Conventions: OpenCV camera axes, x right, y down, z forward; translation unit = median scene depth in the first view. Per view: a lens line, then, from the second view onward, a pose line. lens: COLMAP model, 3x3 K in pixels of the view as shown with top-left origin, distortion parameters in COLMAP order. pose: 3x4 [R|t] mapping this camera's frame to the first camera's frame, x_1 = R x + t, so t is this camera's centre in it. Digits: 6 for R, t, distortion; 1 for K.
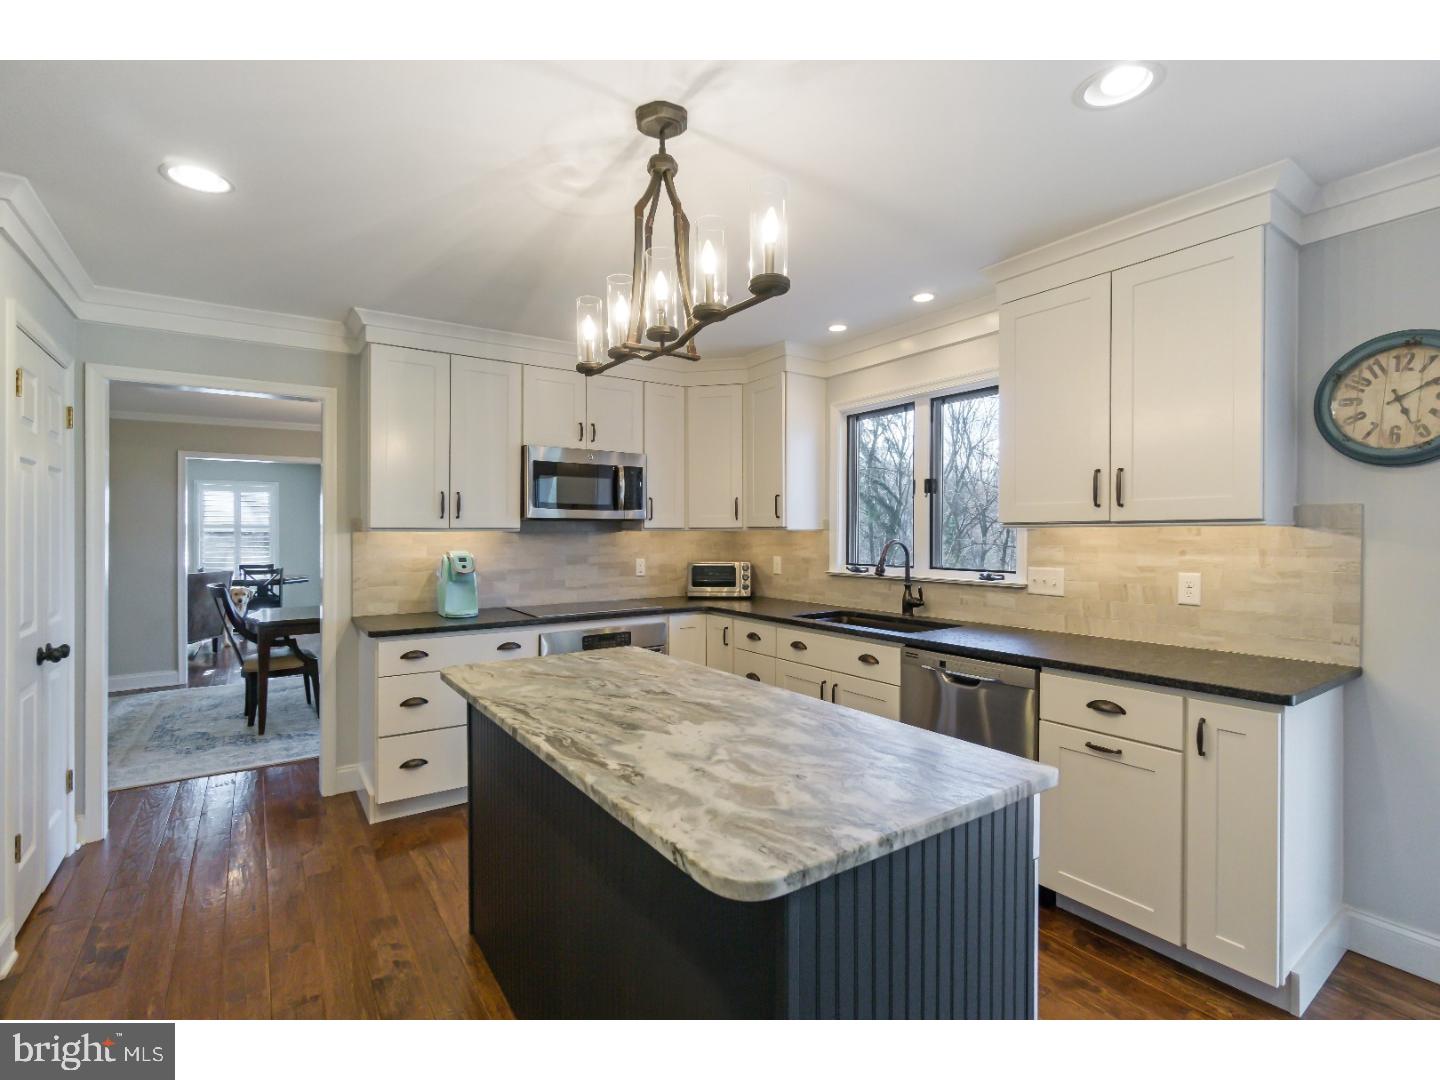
lens RADIAL K [[670.1, 0, 719.5], [0, 670.1, 534.0], [0, 0, 1]] dist [-0.005818, 0.000665]
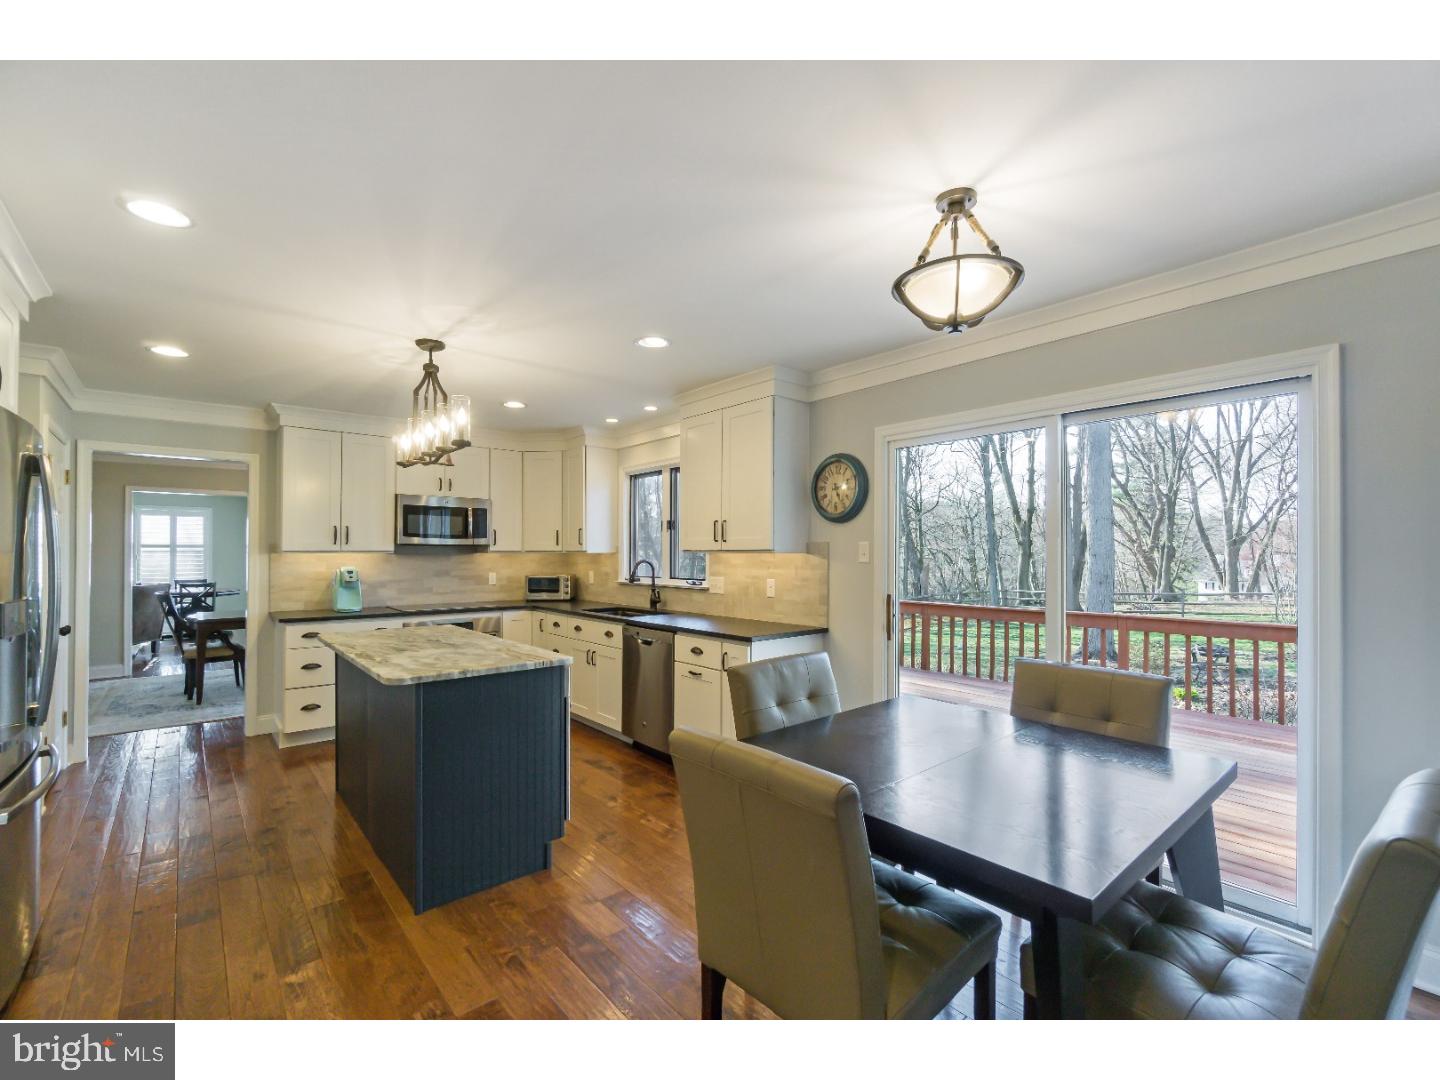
lens RADIAL K [[626.9, 0, 721.3], [0, 626.9, 550.3], [0, 0, 1]] dist [-0.007106, 0.001726]
pose [[0.994600, 0.004833, 0.103674, 0.284467], [-0.004264, 0.999975, -0.005709, -0.005894], [-0.103699, 0.005236, 0.994595, -0.449360]]
